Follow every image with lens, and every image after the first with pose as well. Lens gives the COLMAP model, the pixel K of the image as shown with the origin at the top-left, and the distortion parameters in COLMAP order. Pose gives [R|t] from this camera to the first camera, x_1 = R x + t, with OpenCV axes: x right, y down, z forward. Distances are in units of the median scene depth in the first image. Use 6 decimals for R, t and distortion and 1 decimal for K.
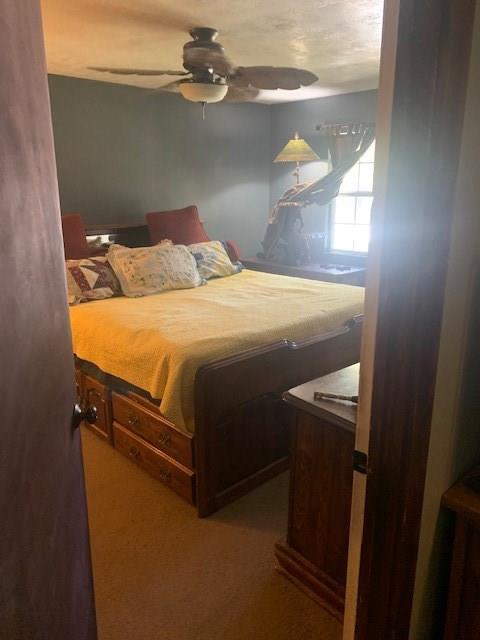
lens RADIAL K [[487.8, 0, 241.2], [0, 487.8, 320.0], [0, 0, 1]] dist [-0.001139, -0.009908]
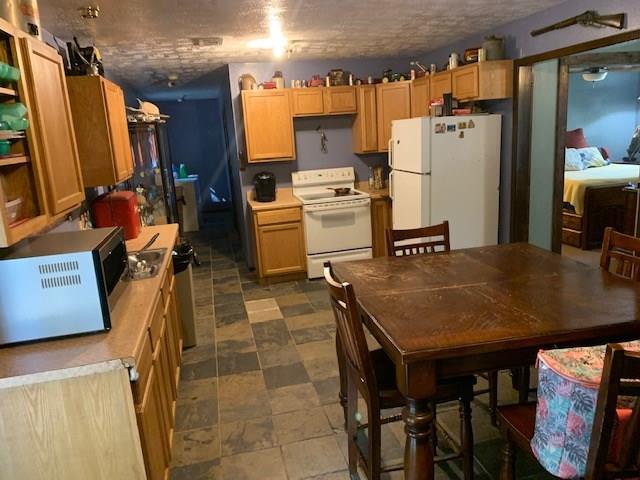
lens RADIAL K [[487.8, 0, 318.5], [0, 487.8, 241.7], [0, 0, 1]] dist [-0.001139, -0.009908]
pose [[0.855077, 0.053005, -0.515785, 0.022021], [-0.069995, 0.997456, -0.013534, 0.268012], [0.513755, 0.047675, 0.856611, -0.978811]]
